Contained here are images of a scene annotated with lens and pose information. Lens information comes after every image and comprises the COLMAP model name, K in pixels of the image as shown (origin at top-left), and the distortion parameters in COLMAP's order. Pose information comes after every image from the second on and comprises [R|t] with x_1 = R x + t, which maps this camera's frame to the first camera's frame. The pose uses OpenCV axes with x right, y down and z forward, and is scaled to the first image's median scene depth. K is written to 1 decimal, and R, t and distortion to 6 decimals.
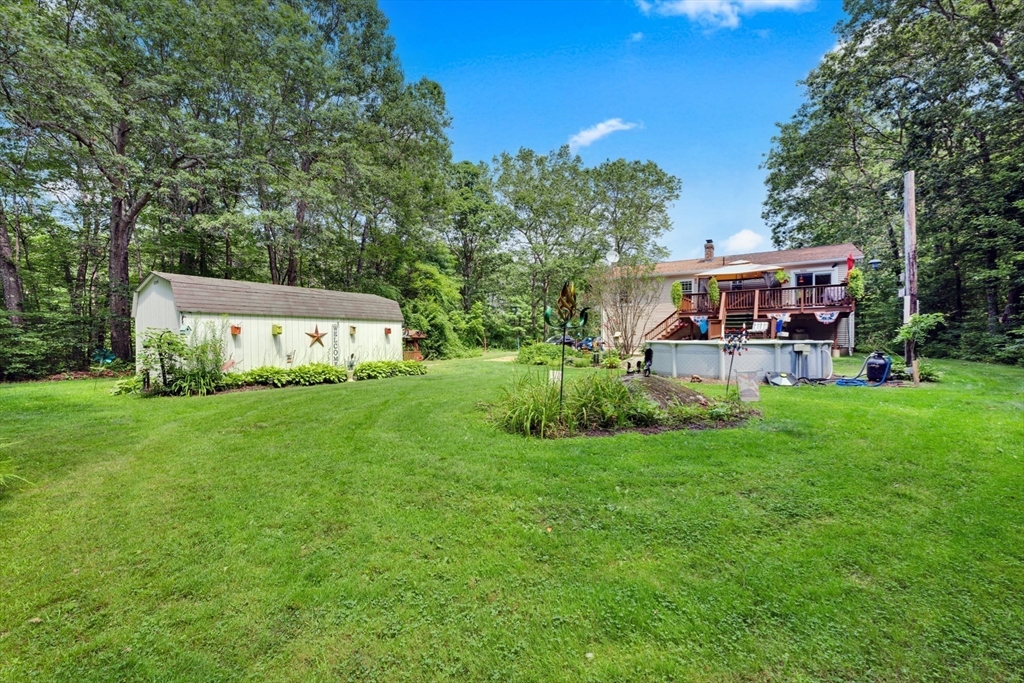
lens RADIAL K [[407.2, 0, 512.0], [0, 407.2, 341.5], [0, 0, 1]] dist [0.000322, -0.000022]
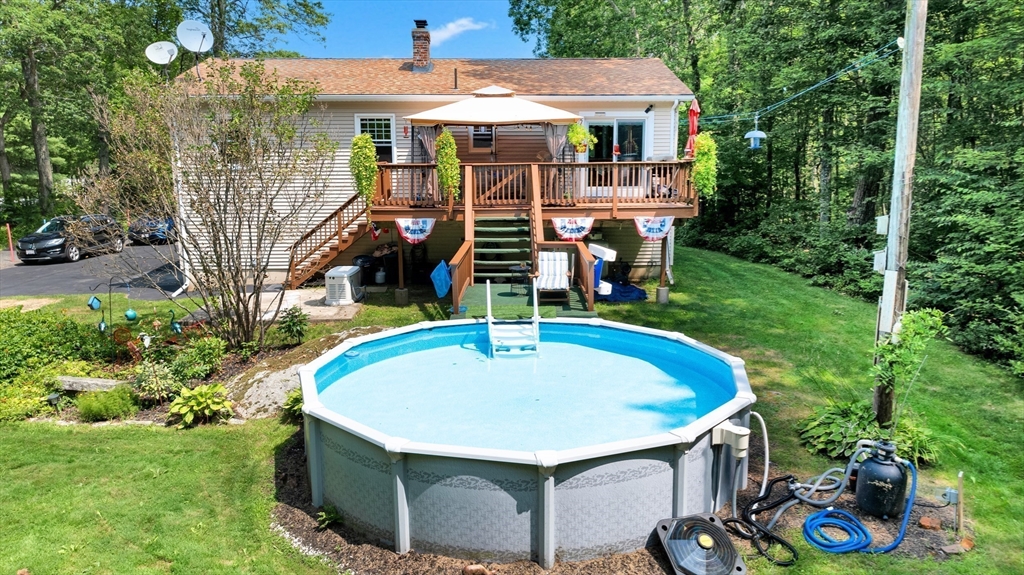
lens RADIAL K [[724.6, 0, 512.0], [0, 724.6, 287.5], [0, 0, 1]] dist [-0.024398, -0.002253]
pose [[0.817069, -0.105174, 0.566866, 0.128461], [0.004284, 0.984301, 0.176448, -0.149543], [-0.576524, -0.141742, 0.804692, 0.393193]]
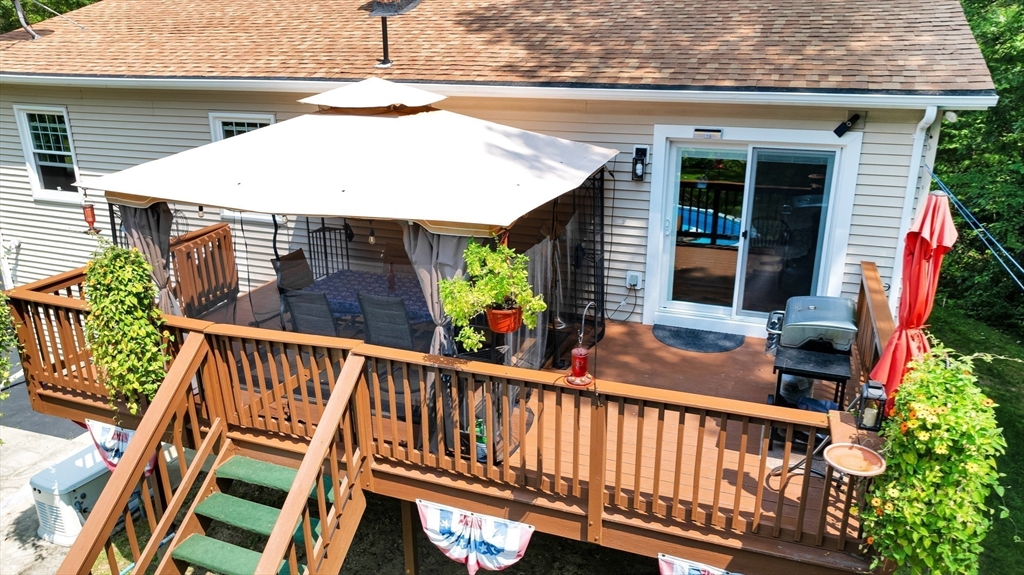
lens RADIAL K [[724.6, 0, 512.0], [0, 724.6, 287.5], [0, 0, 1]] dist [-0.024398, -0.002253]
pose [[0.975465, -0.070973, 0.208399, 0.673860], [0.001564, 0.948819, 0.315815, -0.261001], [-0.220147, -0.307741, 0.925651, 0.836220]]
